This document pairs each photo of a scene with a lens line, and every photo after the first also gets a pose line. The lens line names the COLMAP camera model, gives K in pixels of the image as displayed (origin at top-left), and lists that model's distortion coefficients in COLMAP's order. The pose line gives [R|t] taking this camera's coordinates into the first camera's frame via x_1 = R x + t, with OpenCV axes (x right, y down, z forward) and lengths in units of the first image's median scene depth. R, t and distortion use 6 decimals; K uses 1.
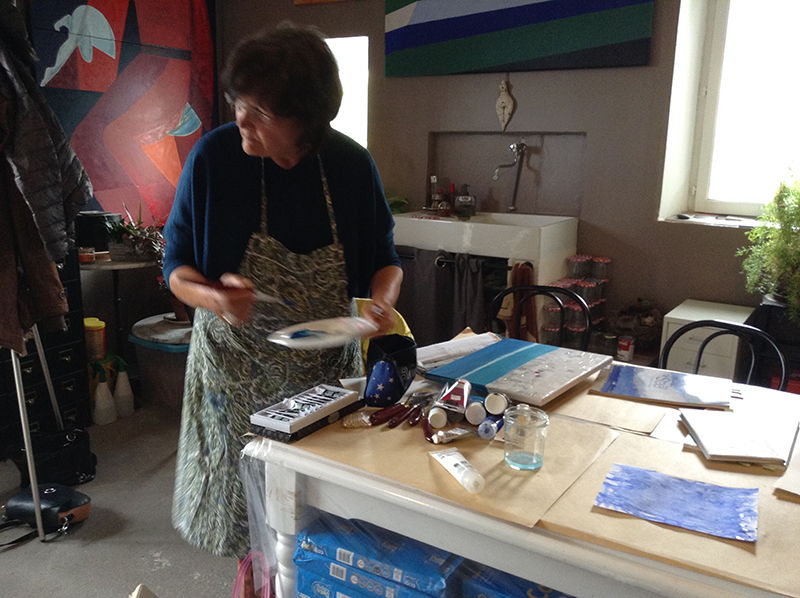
lens RADIAL K [[741.2, 0, 401.2], [0, 741.2, 288.5], [0, 0, 1]] dist [0.024154, 0.000000]
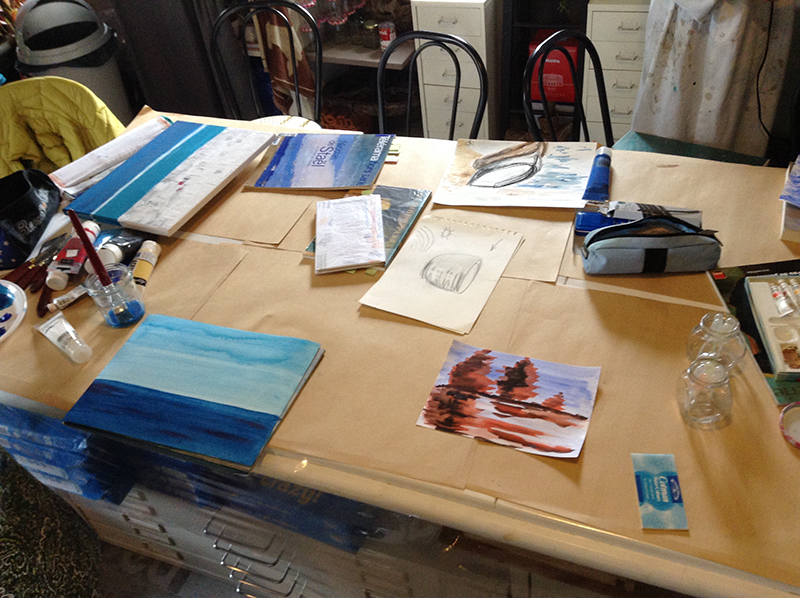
lens RADIAL K [[741.2, 0, 405.8], [0, 741.2, 299.4], [0, 0, 1]] dist [0.024154, 0.000000]
pose [[0.972690, -0.227607, 0.045497, 0.209560], [0.175892, 0.850700, 0.495349, -0.096847], [-0.151449, -0.473819, 0.867502, 0.038609]]
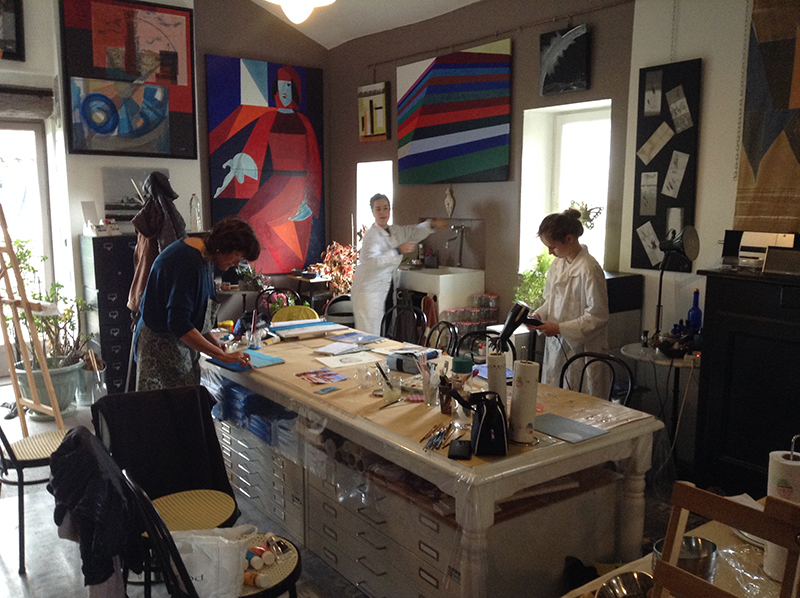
lens RADIAL K [[741.2, 0, 407.1], [0, 741.2, 301.4], [0, 0, 1]] dist [0.024154, 0.000000]
pose [[0.926999, 0.031483, -0.373739, 0.769427], [-0.054187, 0.997258, -0.050397, 0.069547], [0.371128, 0.066970, 0.926164, -0.623470]]
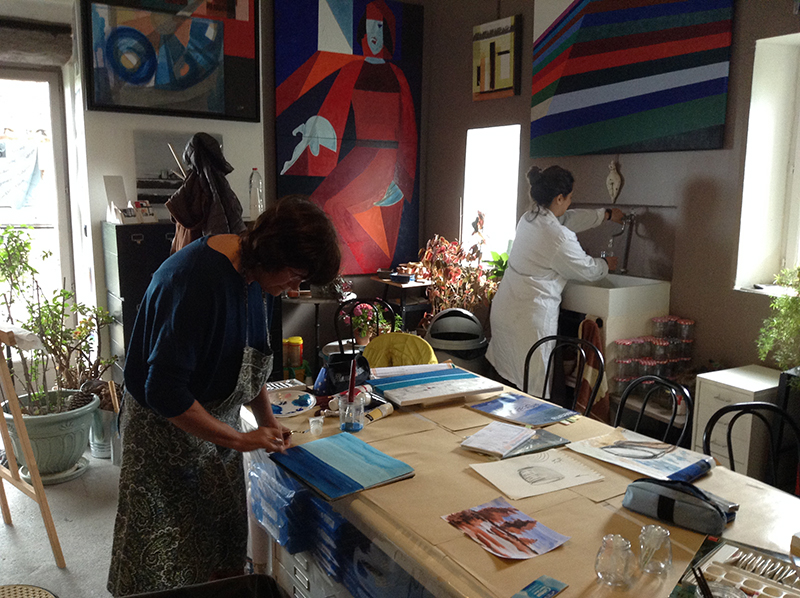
lens RADIAL K [[741.2, 0, 396.0], [0, 741.2, 294.1], [0, 0, 1]] dist [0.024154, 0.000000]
pose [[0.889978, 0.056516, -0.452488, 0.422123], [-0.080434, 0.996188, -0.033776, -0.009382], [0.448854, 0.066455, 0.891131, -0.186835]]
